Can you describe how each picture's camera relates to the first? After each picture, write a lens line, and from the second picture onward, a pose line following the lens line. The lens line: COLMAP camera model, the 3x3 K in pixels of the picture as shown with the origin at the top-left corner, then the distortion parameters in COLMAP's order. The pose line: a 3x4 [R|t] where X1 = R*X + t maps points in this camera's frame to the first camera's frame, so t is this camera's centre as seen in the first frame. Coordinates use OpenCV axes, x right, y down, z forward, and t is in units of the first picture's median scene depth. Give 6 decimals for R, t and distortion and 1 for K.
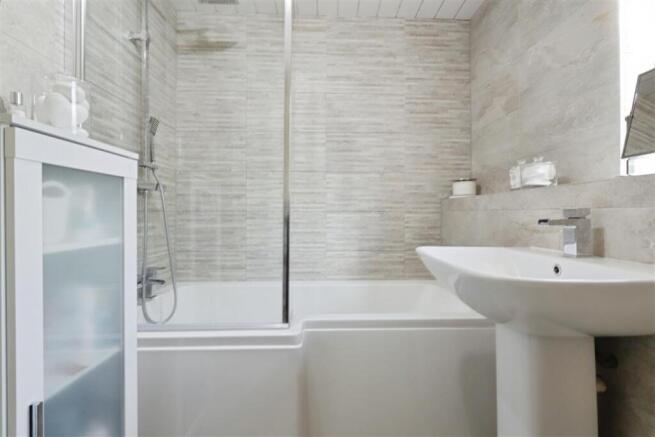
lens RADIAL K [[298.1, 0, 329.3], [0, 298.1, 214.1], [0, 0, 1]] dist [0.000505, -0.001042]
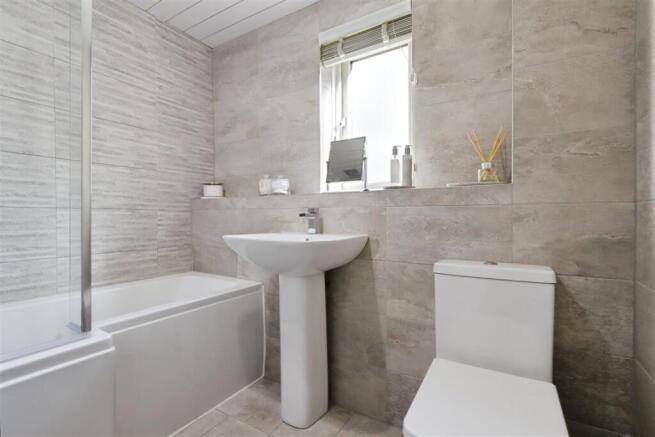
lens RADIAL K [[298.1, 0, 328.1], [0, 298.1, 217.4], [0, 0, 1]] dist [0.000505, -0.001042]
pose [[0.558172, -0.004462, 0.829713, -0.263724], [-0.000508, 0.999984, 0.005719, 0.011881], [-0.829725, -0.003614, 0.558160, -0.044971]]
